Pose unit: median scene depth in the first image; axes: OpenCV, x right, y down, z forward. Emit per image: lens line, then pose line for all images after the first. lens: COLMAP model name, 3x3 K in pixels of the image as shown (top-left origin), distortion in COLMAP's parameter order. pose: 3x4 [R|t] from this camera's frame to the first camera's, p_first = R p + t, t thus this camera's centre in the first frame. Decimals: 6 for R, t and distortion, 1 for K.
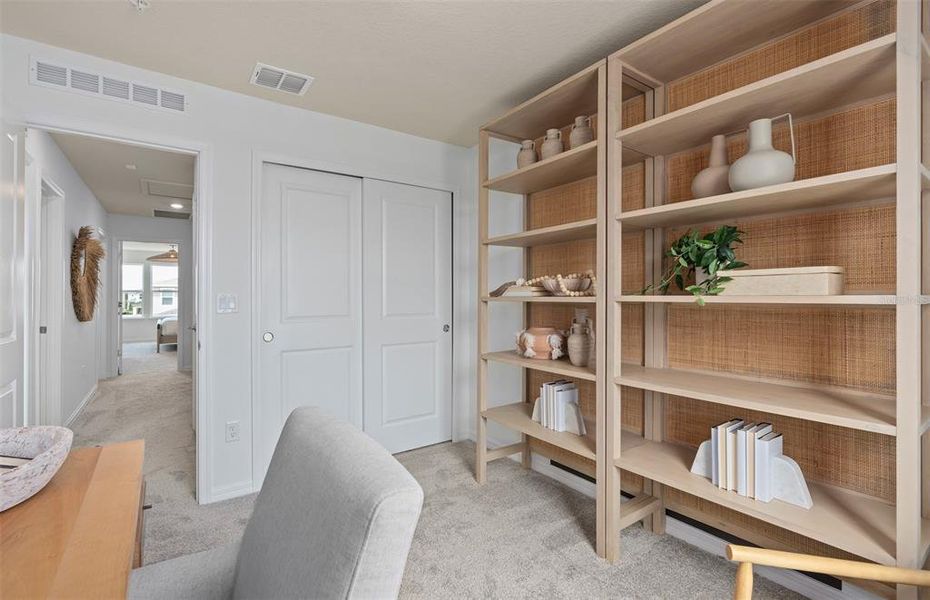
lens RADIAL K [[427.0, 0, 463.0], [0, 427.0, 290.3], [0, 0, 1]] dist [-0.003048, -0.001101]
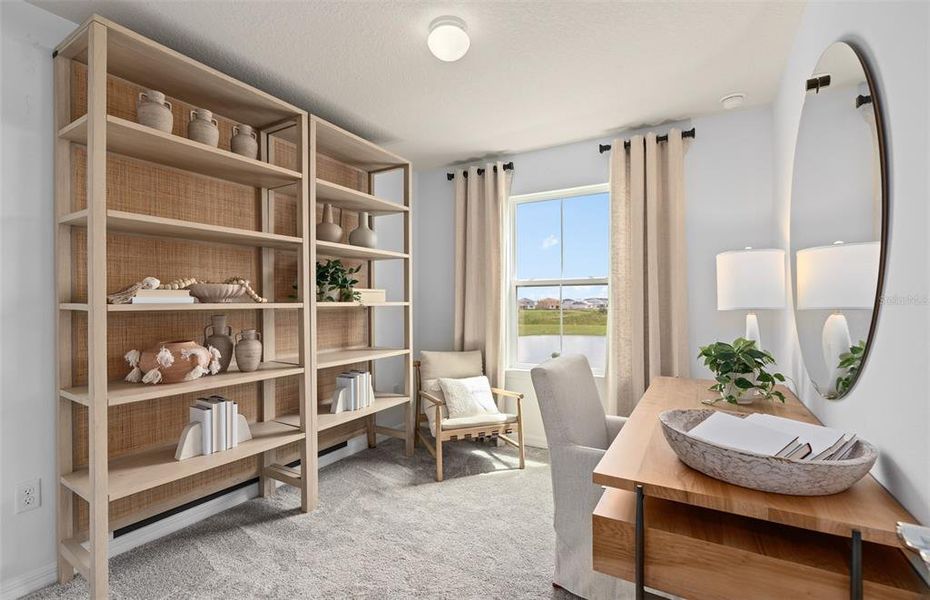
lens RADIAL K [[427.0, 0, 463.0], [0, 427.0, 290.3], [0, 0, 1]] dist [-0.003048, -0.001101]
pose [[-0.424044, 0.026490, 0.905254, -0.901427], [-0.011009, 0.999347, -0.034401, 0.013878], [-0.905575, -0.024554, -0.423476, 1.017260]]
